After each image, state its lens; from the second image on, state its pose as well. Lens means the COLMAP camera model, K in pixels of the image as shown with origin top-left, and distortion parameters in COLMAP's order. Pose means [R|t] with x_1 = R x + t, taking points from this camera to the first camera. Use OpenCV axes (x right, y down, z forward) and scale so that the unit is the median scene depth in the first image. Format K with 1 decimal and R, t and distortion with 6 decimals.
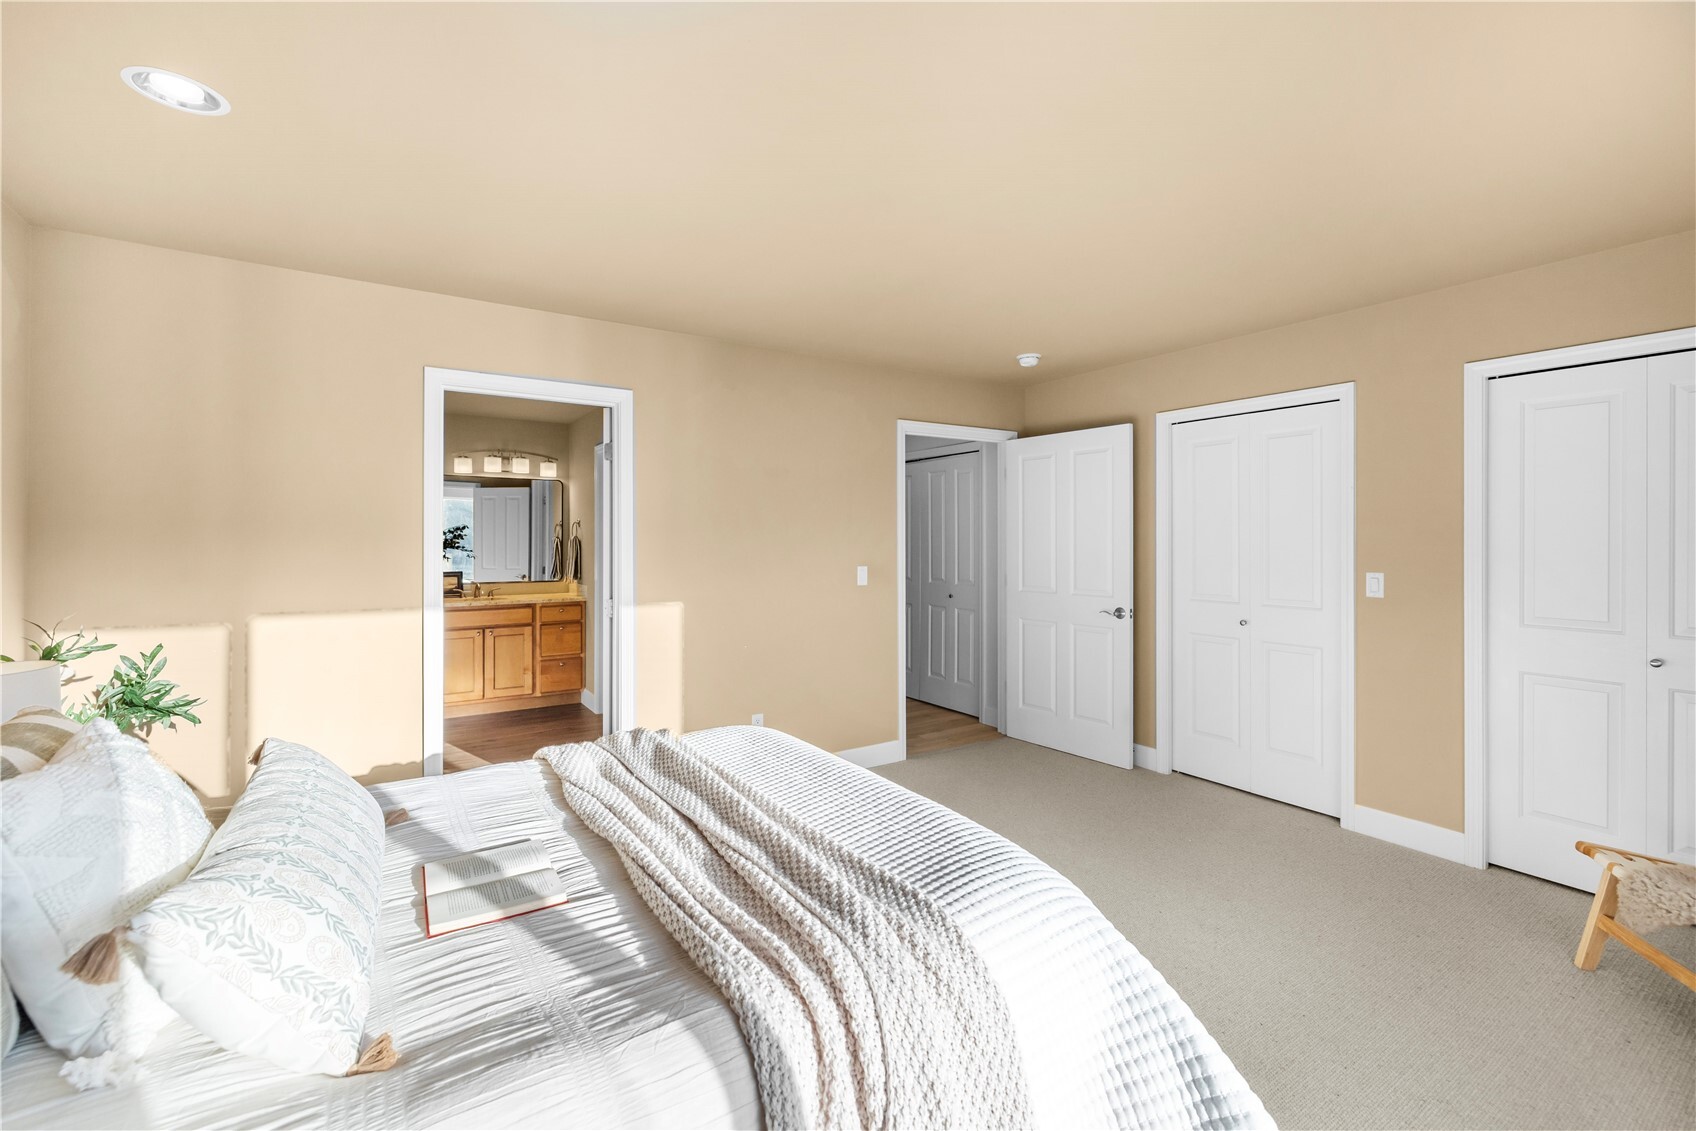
lens RADIAL K [[714.0, 0, 848.1], [0, 714.0, 550.4], [0, 0, 1]] dist [0.000136, -0.001141]
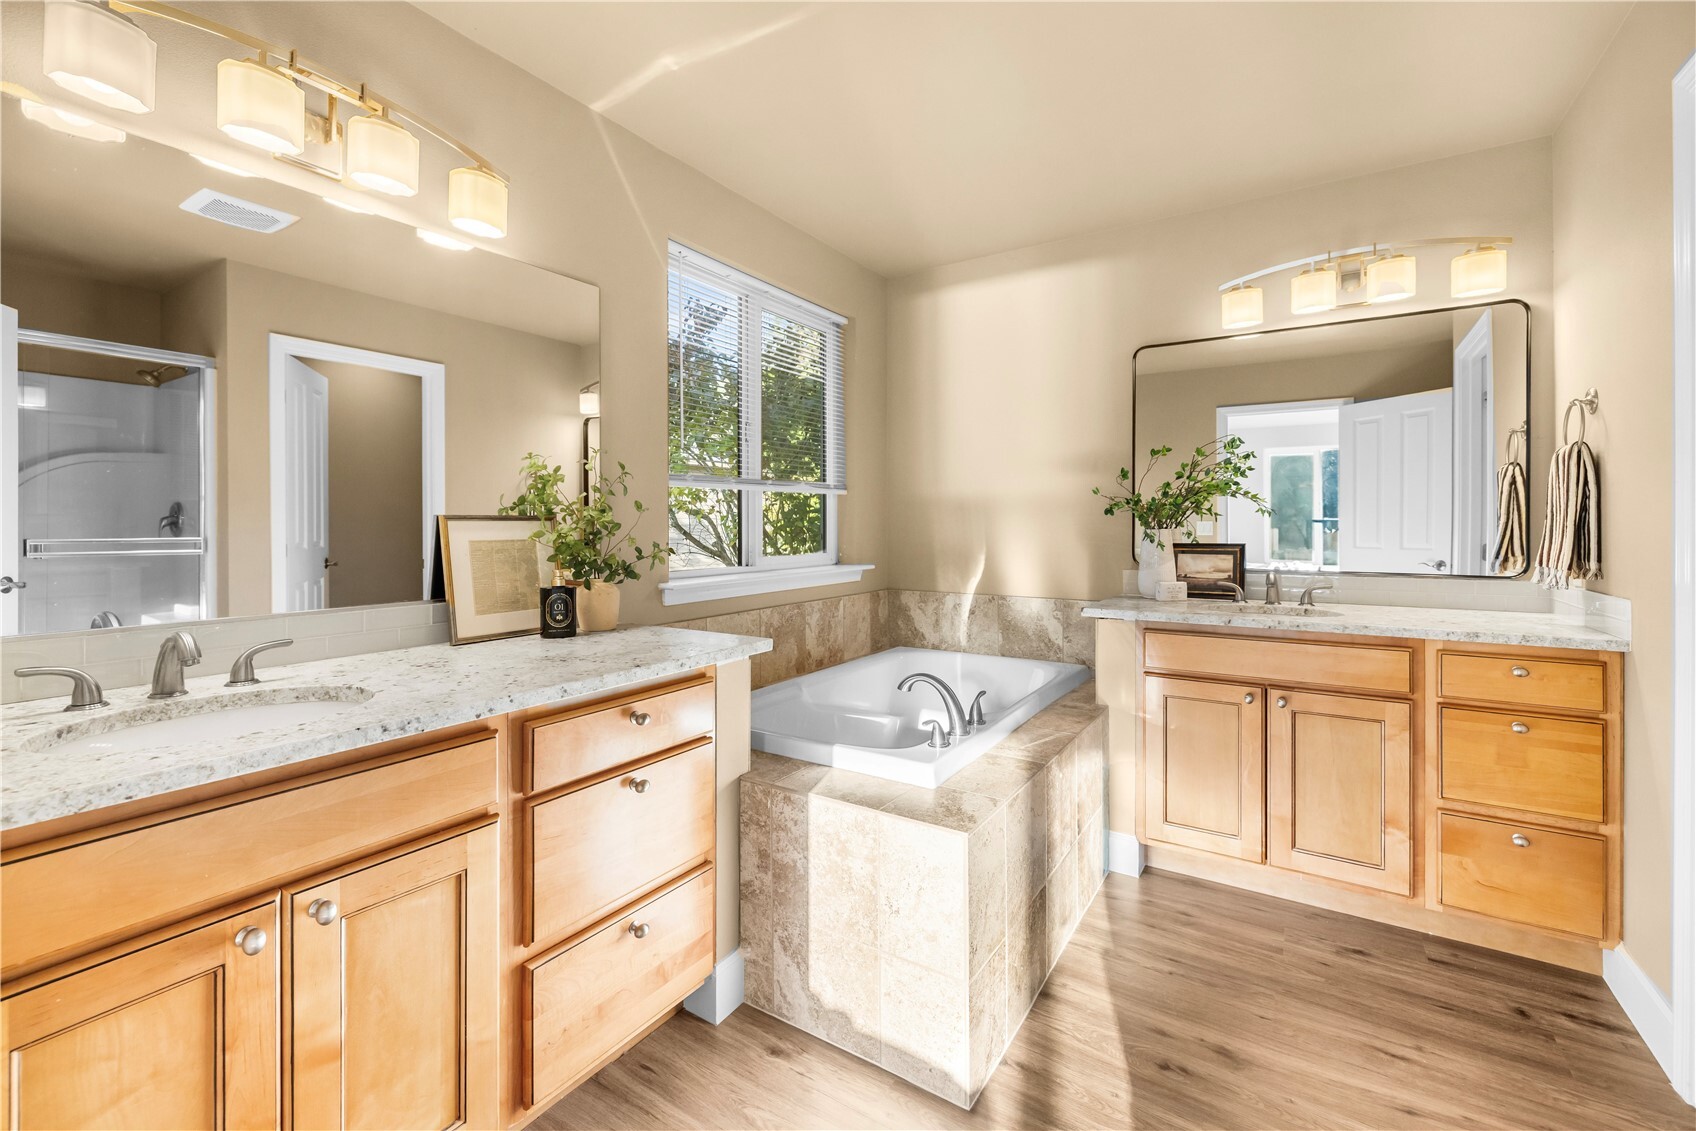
lens RADIAL K [[714.0, 0, 828.3], [0, 714.0, 528.0], [0, 0, 1]] dist [0.000136, -0.001141]
pose [[0.384341, -0.003160, -0.923186, -0.222431], [-0.005321, 0.999970, -0.005638, 0.023336], [0.923176, 0.007079, 0.384313, 0.583965]]
